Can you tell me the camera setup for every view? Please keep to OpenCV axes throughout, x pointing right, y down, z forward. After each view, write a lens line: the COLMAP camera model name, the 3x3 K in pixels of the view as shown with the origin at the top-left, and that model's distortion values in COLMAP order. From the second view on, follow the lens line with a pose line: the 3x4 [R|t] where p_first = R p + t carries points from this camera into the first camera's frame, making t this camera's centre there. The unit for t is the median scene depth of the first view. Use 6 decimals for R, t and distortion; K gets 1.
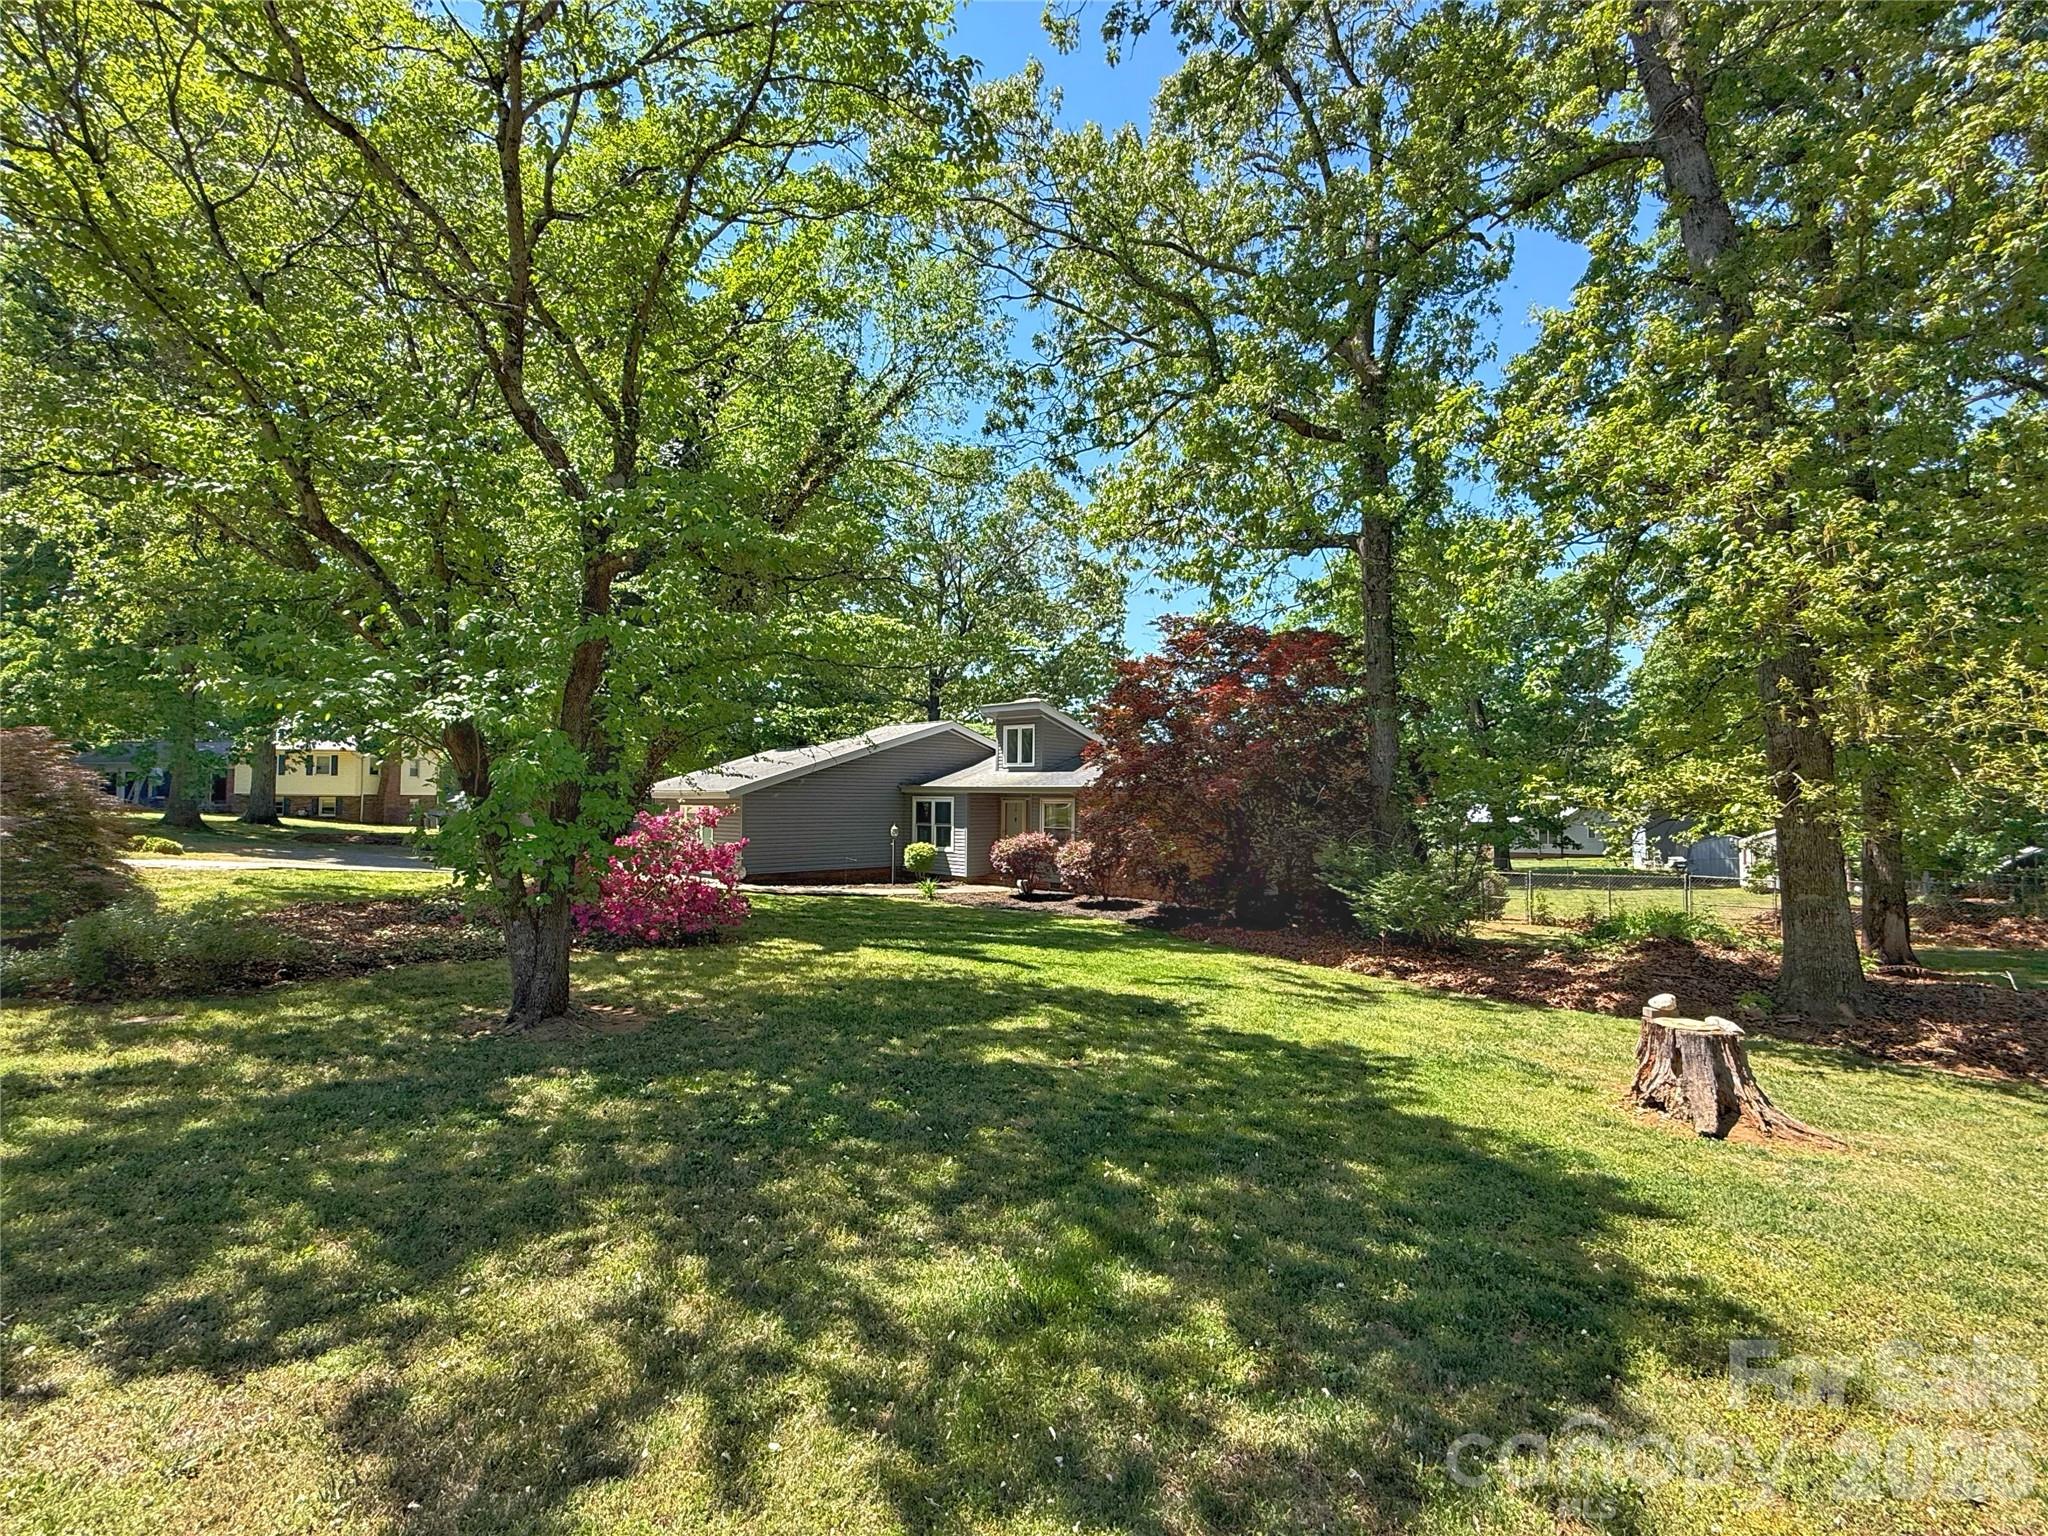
lens RADIAL K [[936.3, 0, 1022.9], [0, 936.3, 763.0], [0, 0, 1]] dist [0.000569, -0.000086]
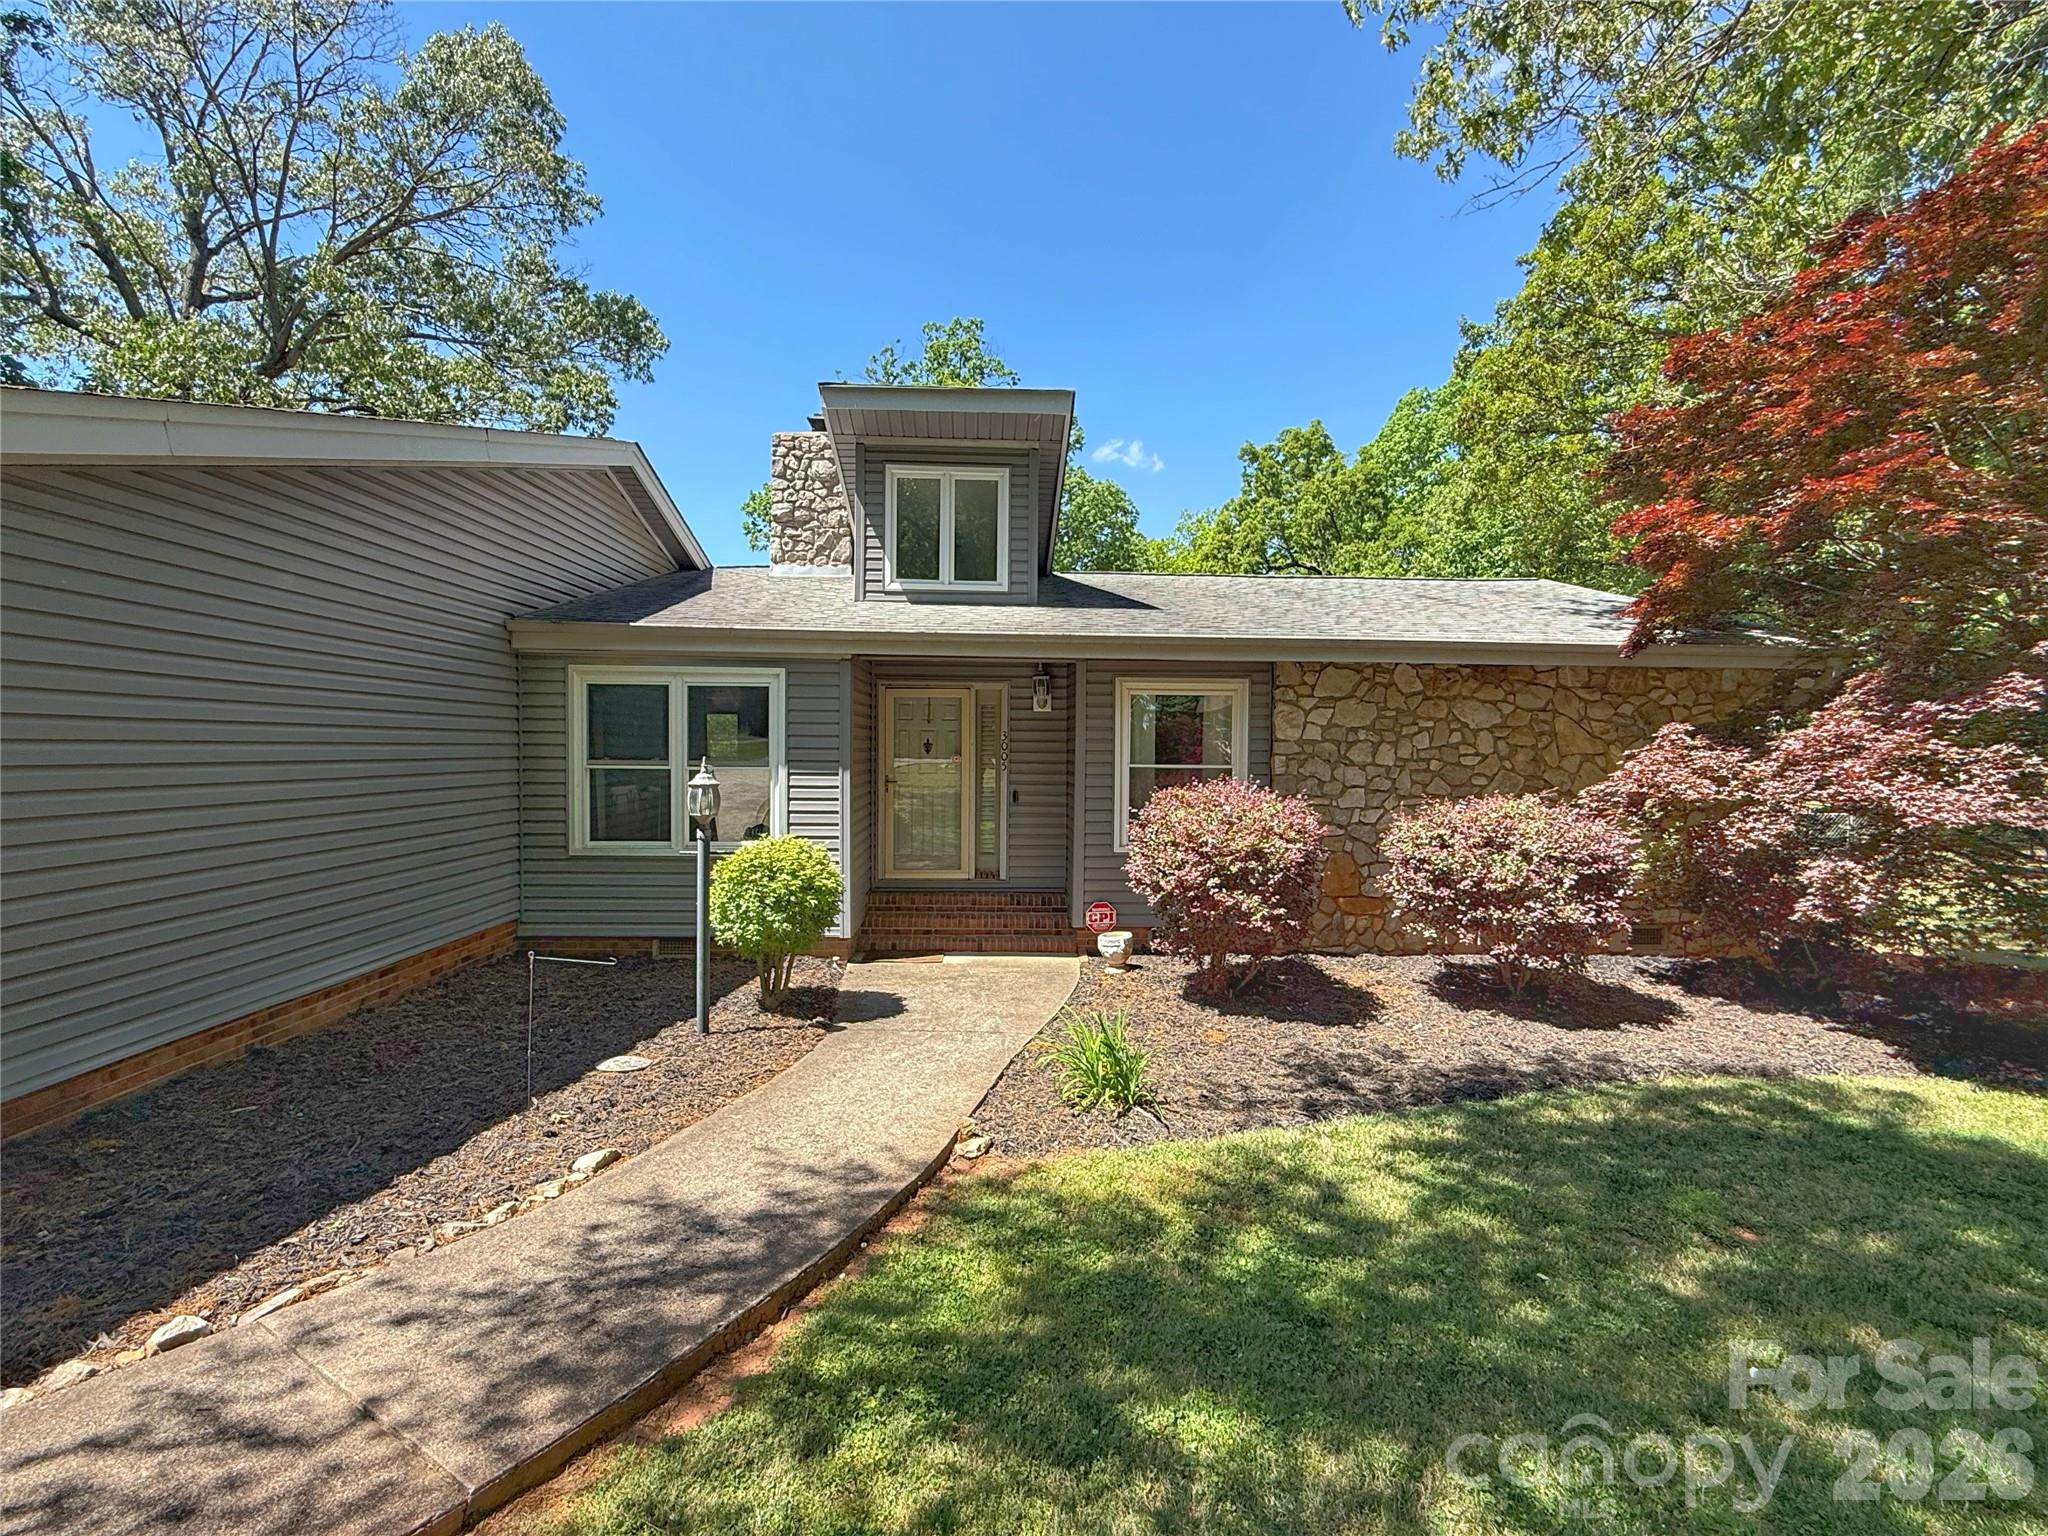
lens RADIAL K [[936.3, 0, 1022.9], [0, 936.3, 763.0], [0, 0, 1]] dist [0.000569, -0.000086]
pose [[0.717613, -0.013984, 0.696302, -0.222609], [-0.030661, 0.998195, 0.051646, 0.047935], [-0.695767, -0.058412, 0.715889, 0.733863]]
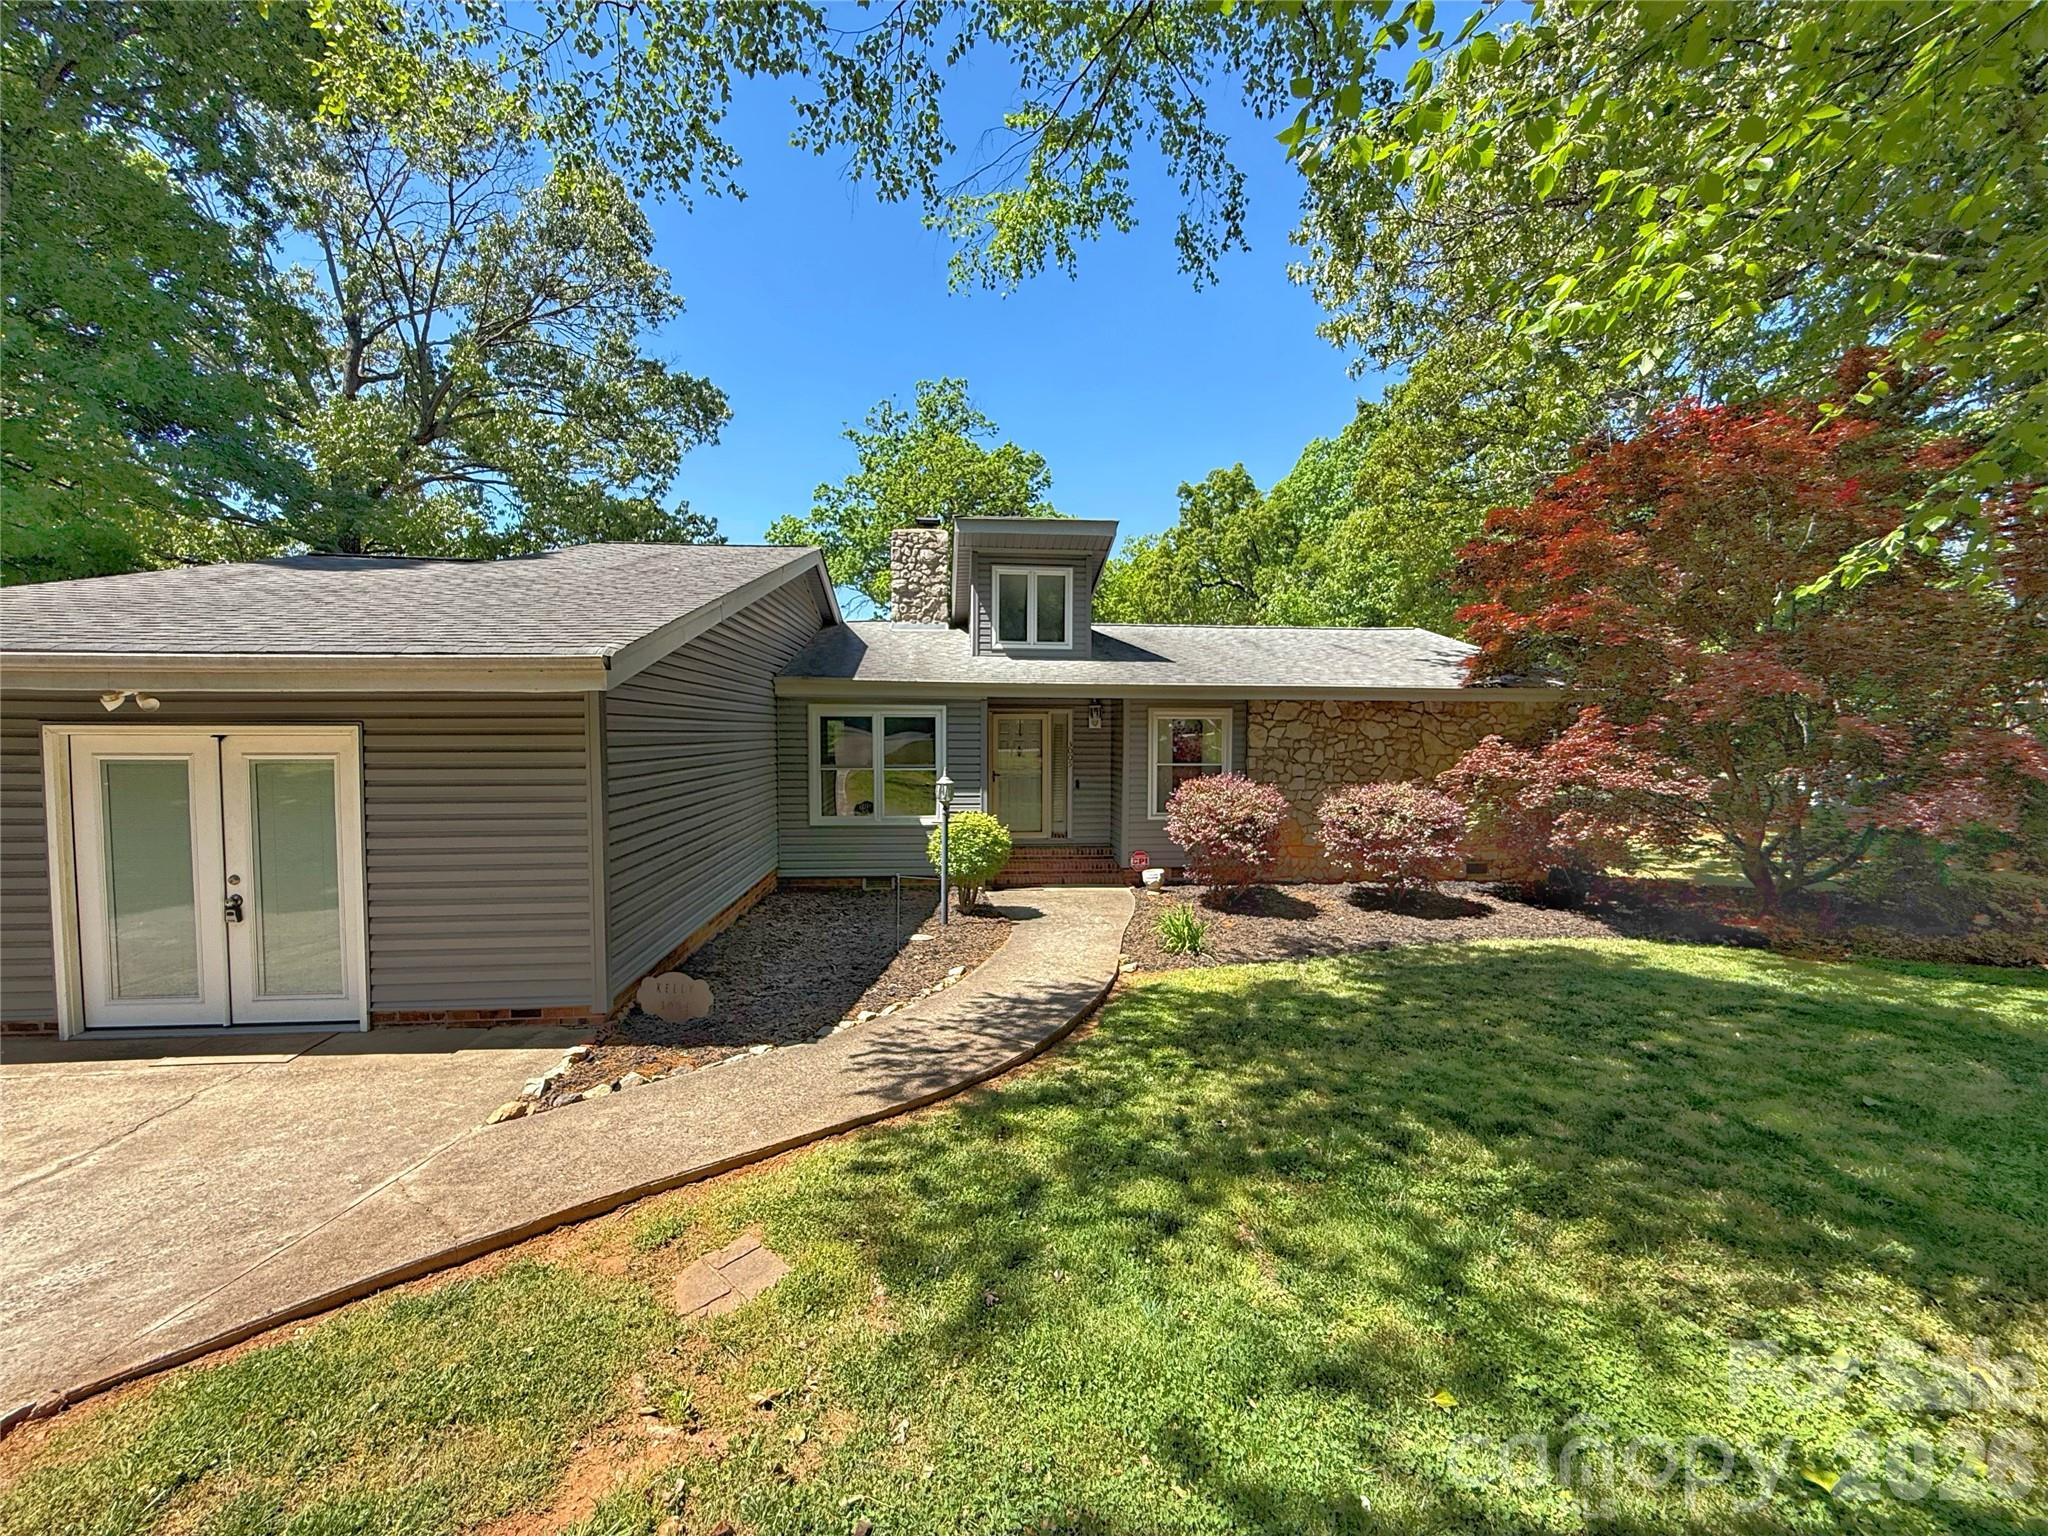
lens RADIAL K [[821.2, 0, 1017.8], [0, 821.2, 764.5], [0, 0, 1]] dist [0.000257, -0.000420]
pose [[0.682211, -0.036768, 0.730230, -0.343015], [-0.026548, 0.996831, 0.074994, 0.033593], [-0.730673, -0.070548, 0.679073, 0.694430]]
